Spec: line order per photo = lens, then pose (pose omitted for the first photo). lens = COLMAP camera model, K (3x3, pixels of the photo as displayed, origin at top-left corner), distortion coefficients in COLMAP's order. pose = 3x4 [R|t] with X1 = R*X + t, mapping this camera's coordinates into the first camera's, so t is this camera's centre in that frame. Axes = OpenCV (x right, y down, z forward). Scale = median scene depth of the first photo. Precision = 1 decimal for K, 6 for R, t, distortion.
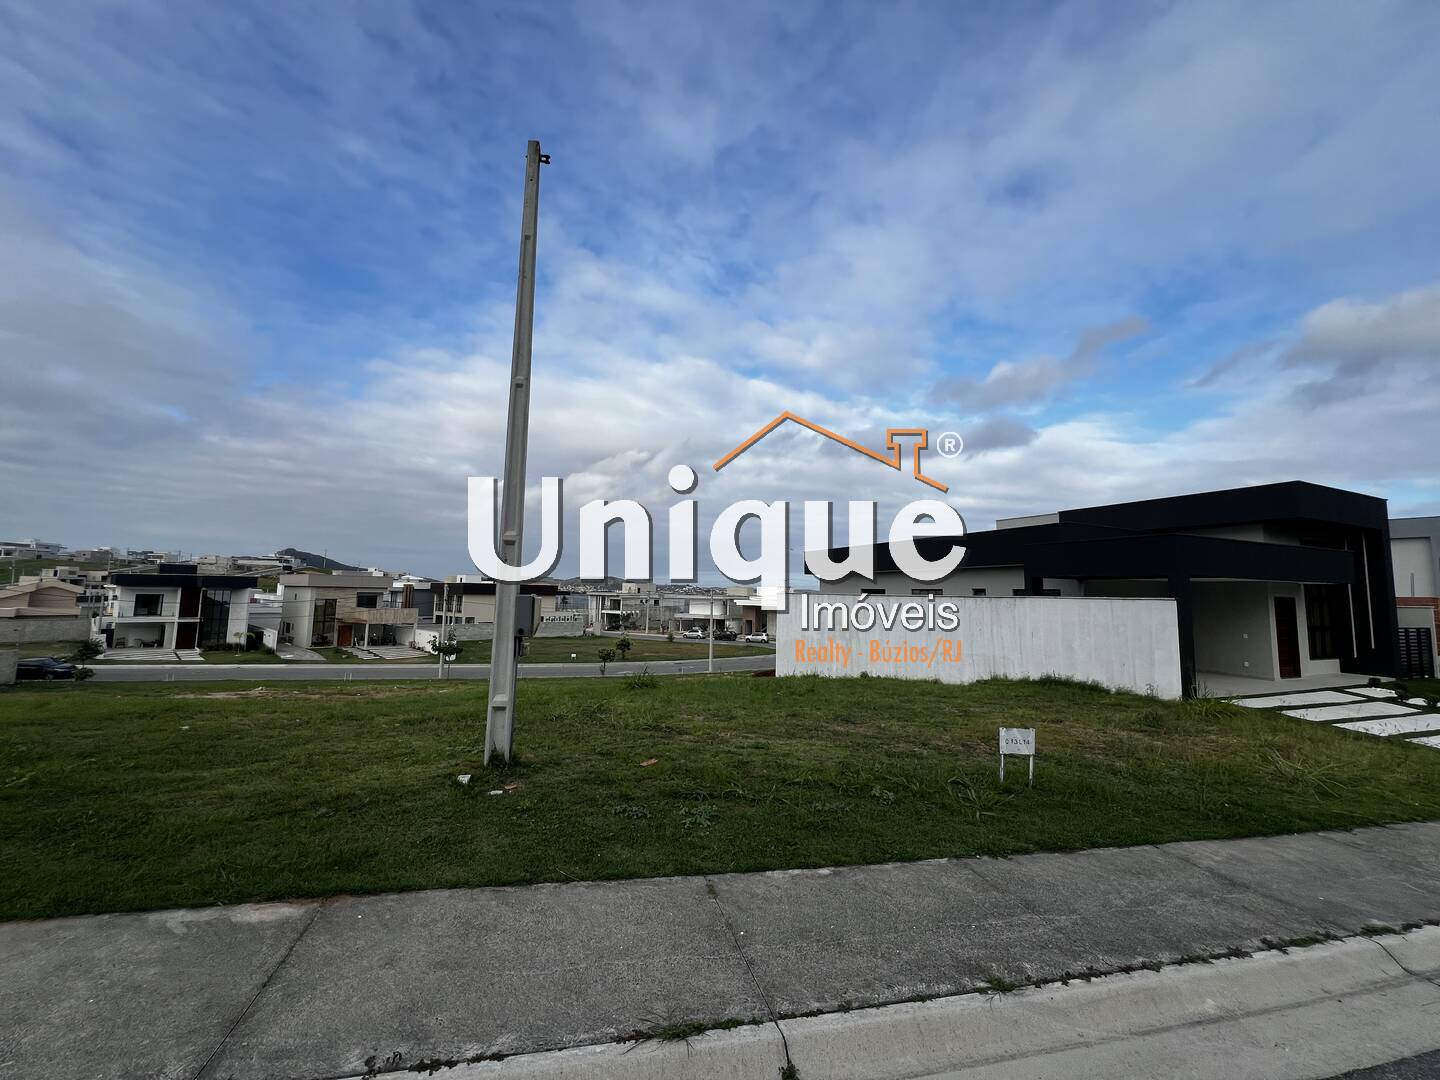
lens RADIAL K [[580.8, 0, 711.7], [0, 580.8, 559.4], [0, 0, 1]] dist [-0.000617, 0.000193]
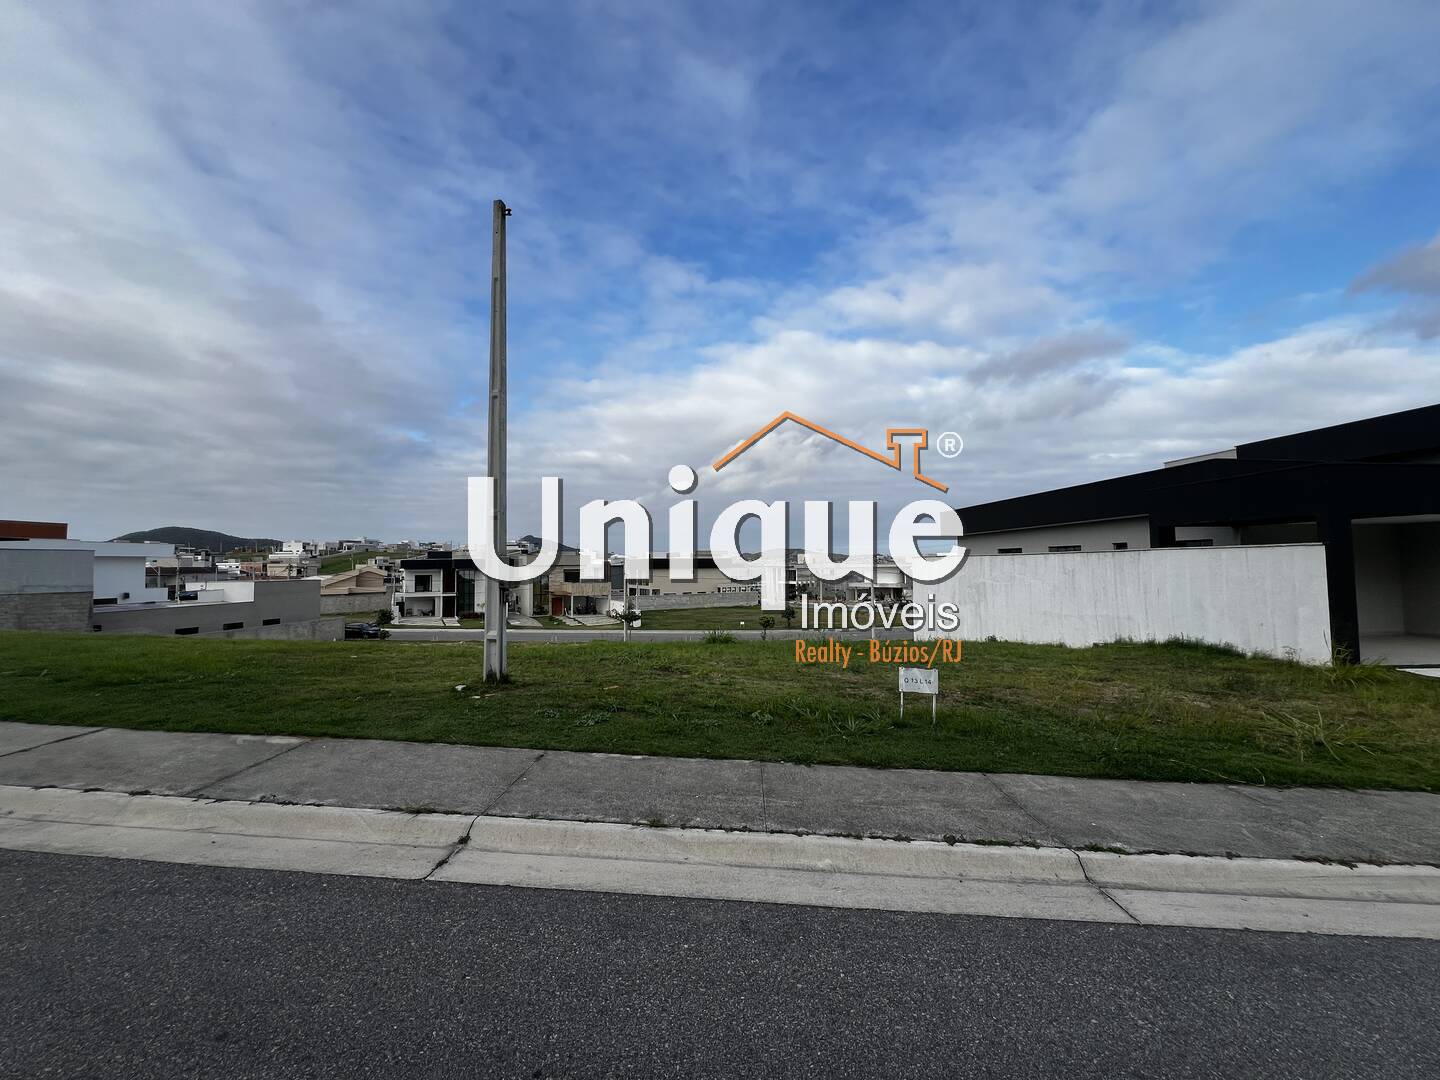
lens RADIAL K [[579.4, 0, 716.4], [0, 579.4, 563.4], [0, 0, 1]] dist [0.000050, -0.000145]
pose [[0.946668, -0.030403, -0.320772, 0.188770], [0.048087, 0.997720, 0.047351, 0.012516], [0.318601, -0.060250, 0.945972, -0.033882]]
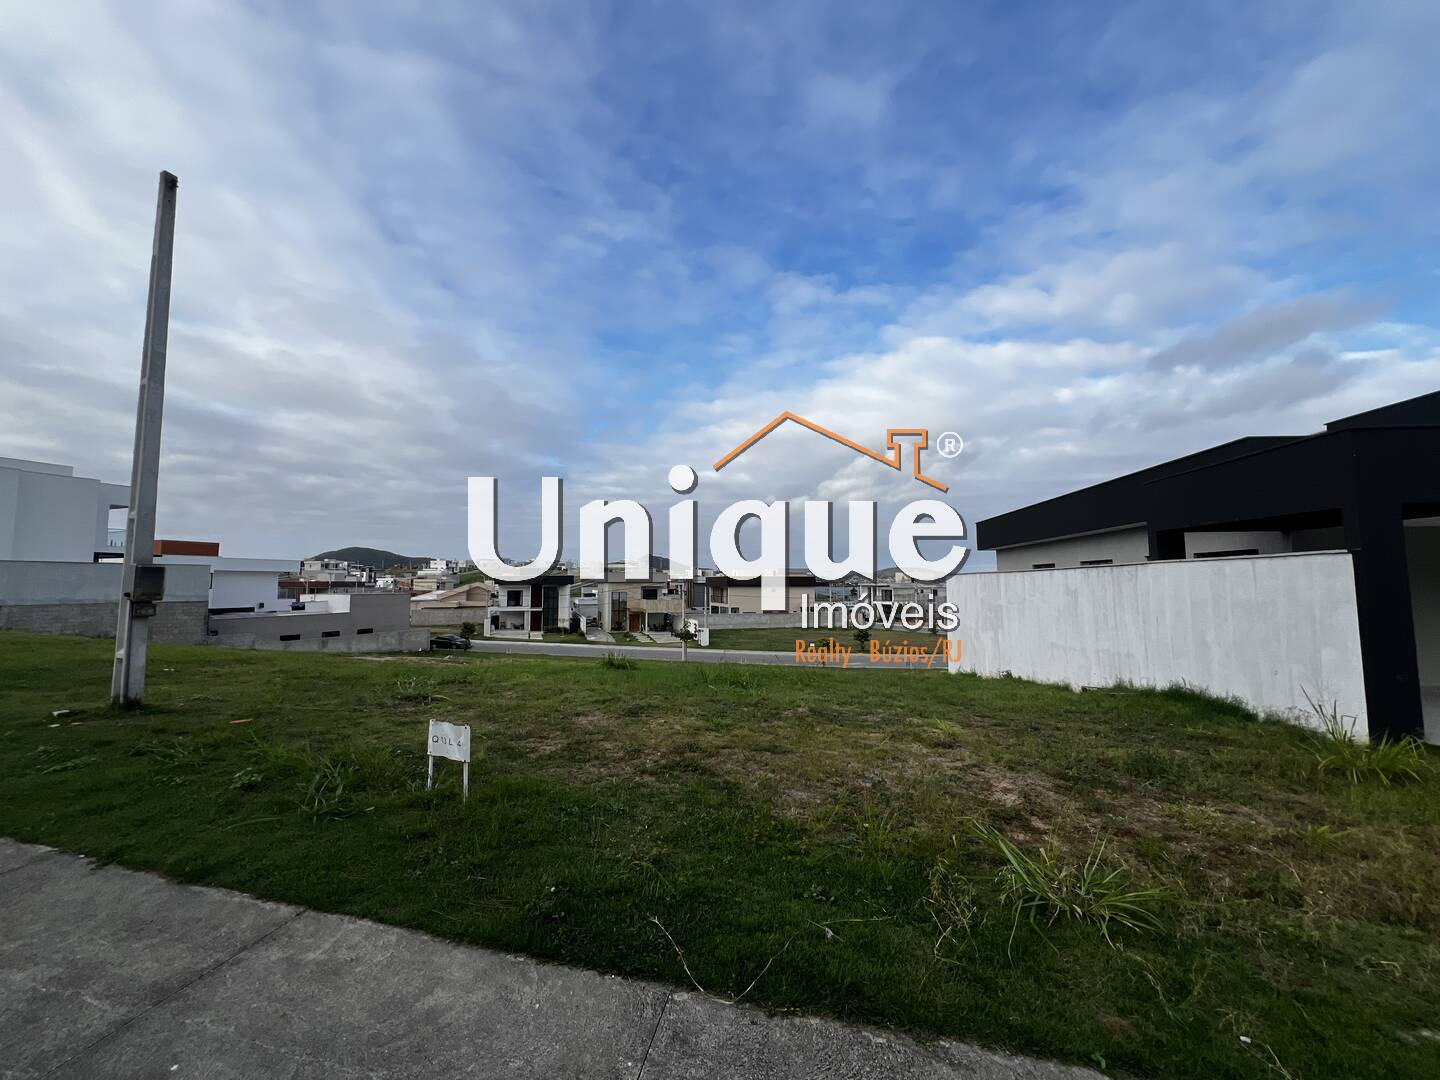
lens RADIAL K [[582.5, 0, 724.5], [0, 582.5, 582.8], [0, 0, 1]] dist [-0.002964, -0.000148]
pose [[0.863733, -0.022780, -0.503435, 0.431306], [0.049077, 0.998032, 0.039040, 0.037887], [0.501555, -0.058427, 0.863151, 0.202665]]
